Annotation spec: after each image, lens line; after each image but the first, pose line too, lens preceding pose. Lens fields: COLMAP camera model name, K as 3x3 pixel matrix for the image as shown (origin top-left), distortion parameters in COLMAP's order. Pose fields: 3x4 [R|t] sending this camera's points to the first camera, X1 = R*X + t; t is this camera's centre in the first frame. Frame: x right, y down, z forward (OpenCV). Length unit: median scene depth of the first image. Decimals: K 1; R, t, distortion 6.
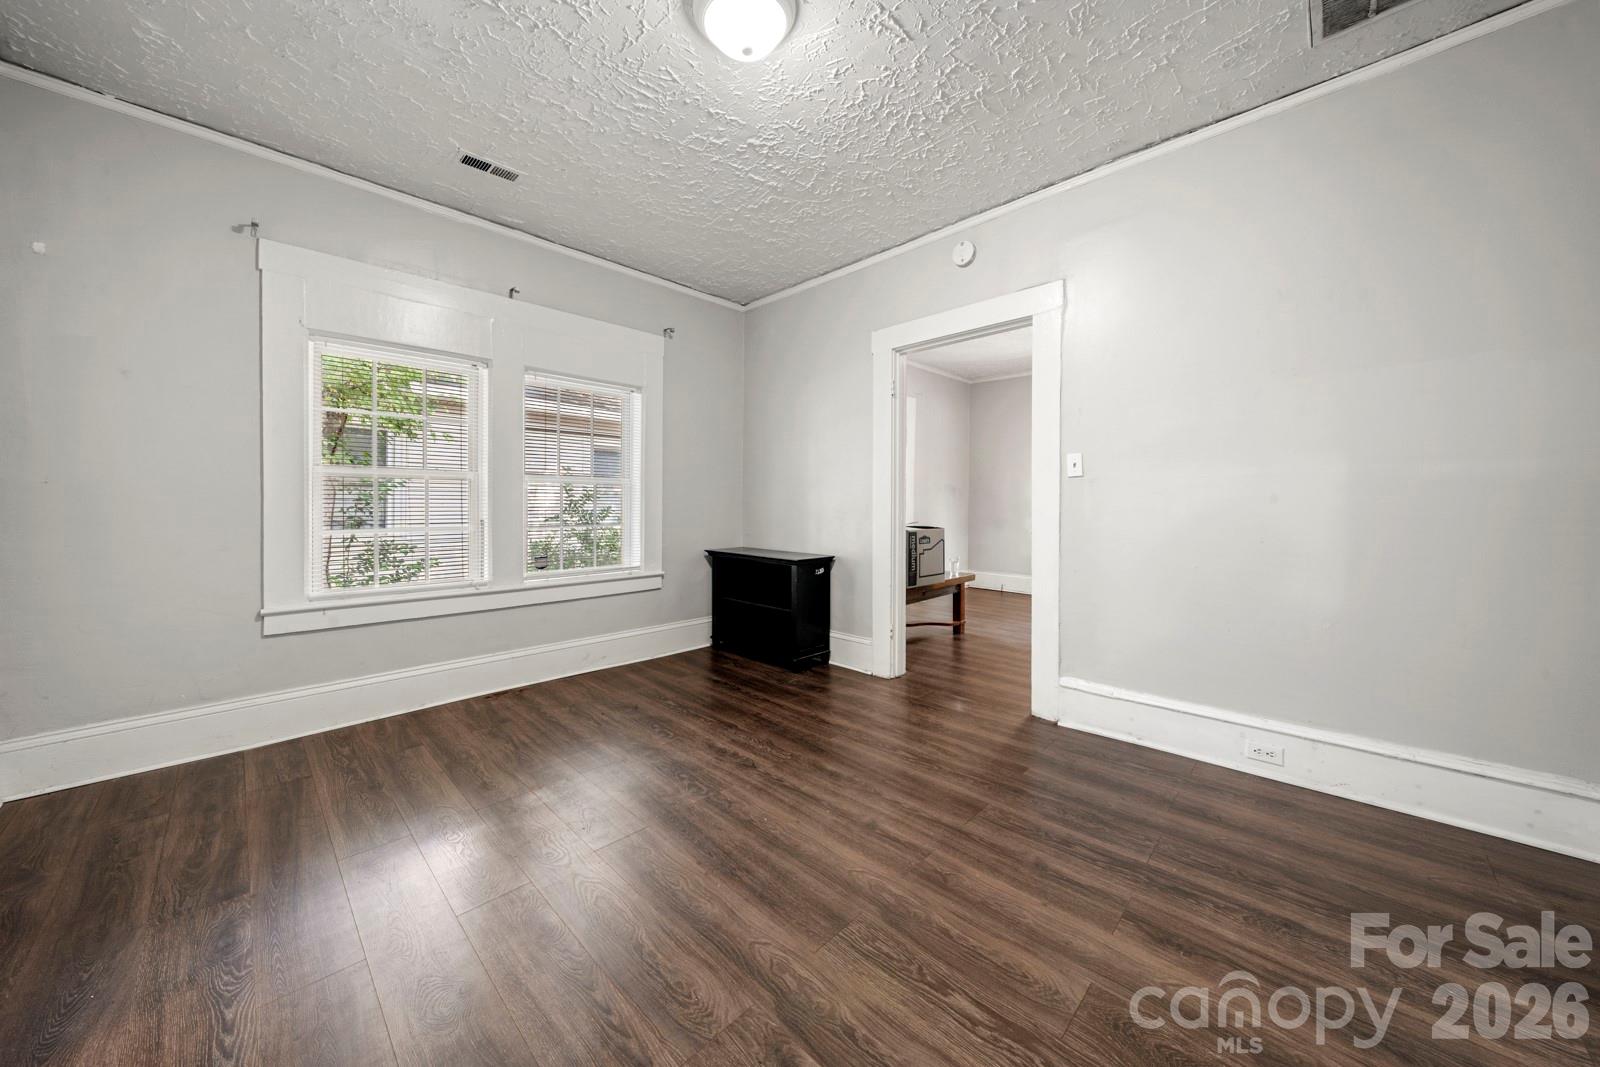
lens RADIAL K [[555.2, 0, 780.8], [0, 555.2, 502.7], [0, 0, 1]] dist [0.000546, -0.000434]
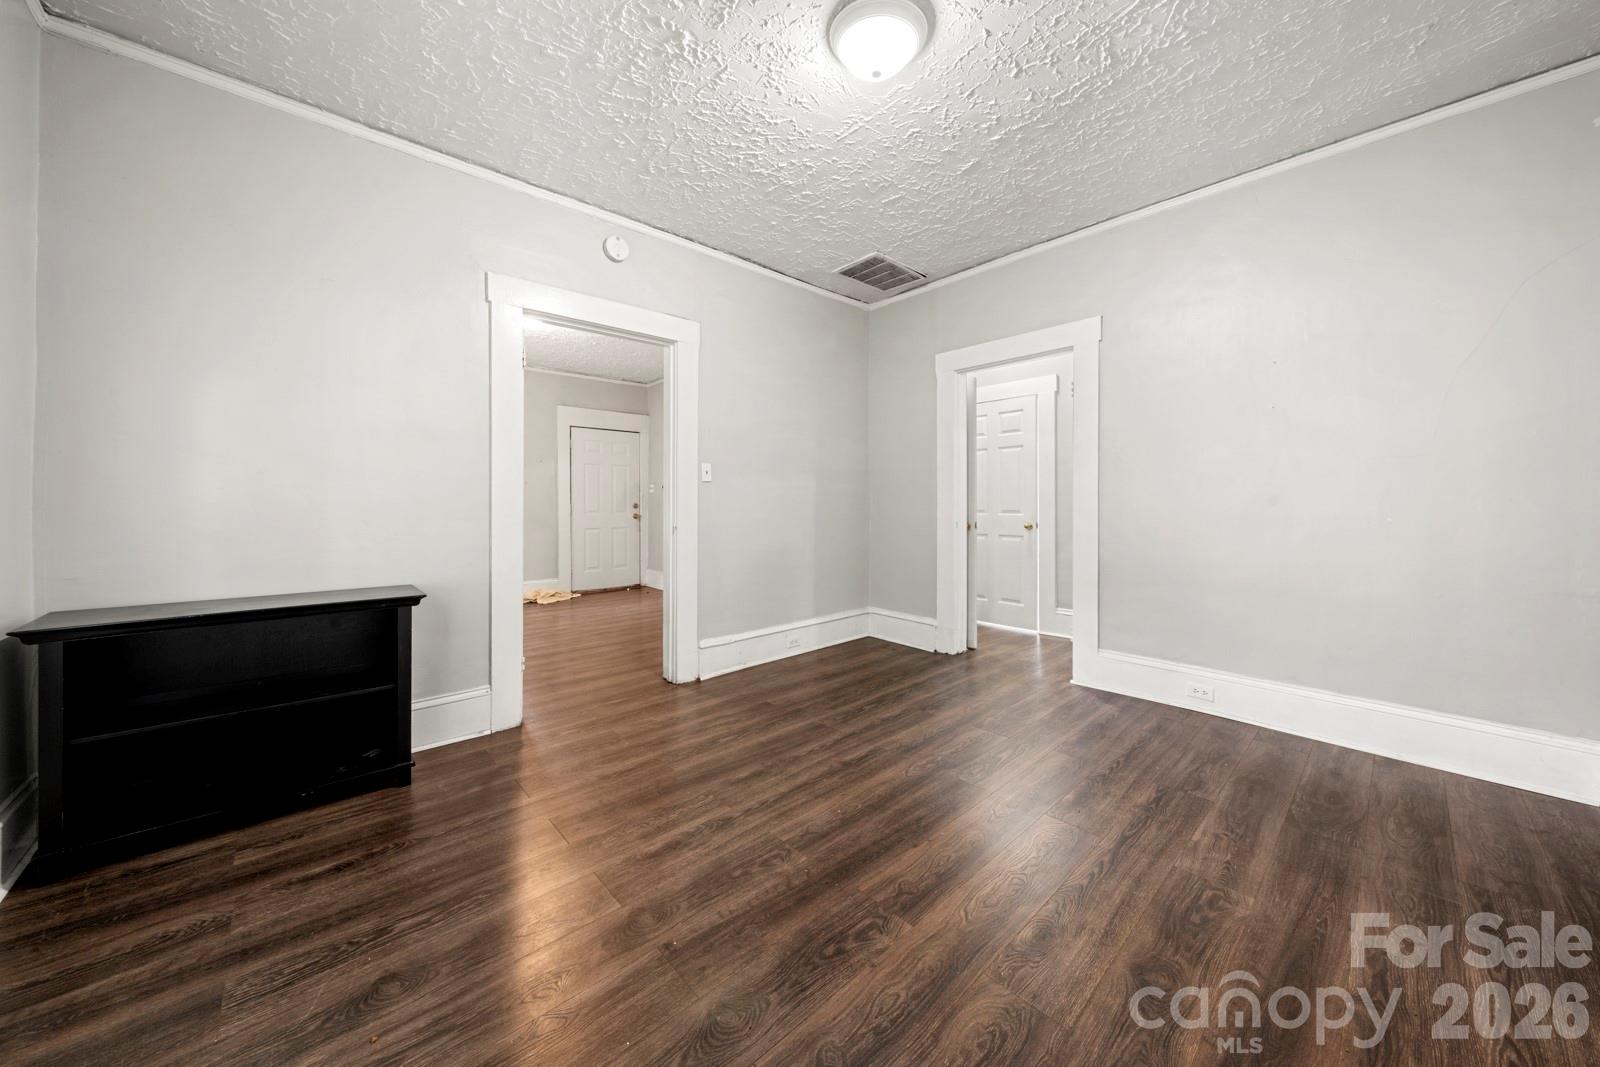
lens RADIAL K [[555.2, 0, 809.4], [0, 555.2, 502.4], [0, 0, 1]] dist [0.000546, -0.000434]
pose [[0.031605, 0.000461, 0.999500, -0.965213], [-0.001866, 0.999998, -0.000403, 0.001601], [-0.999499, -0.001852, 0.031605, 0.940010]]
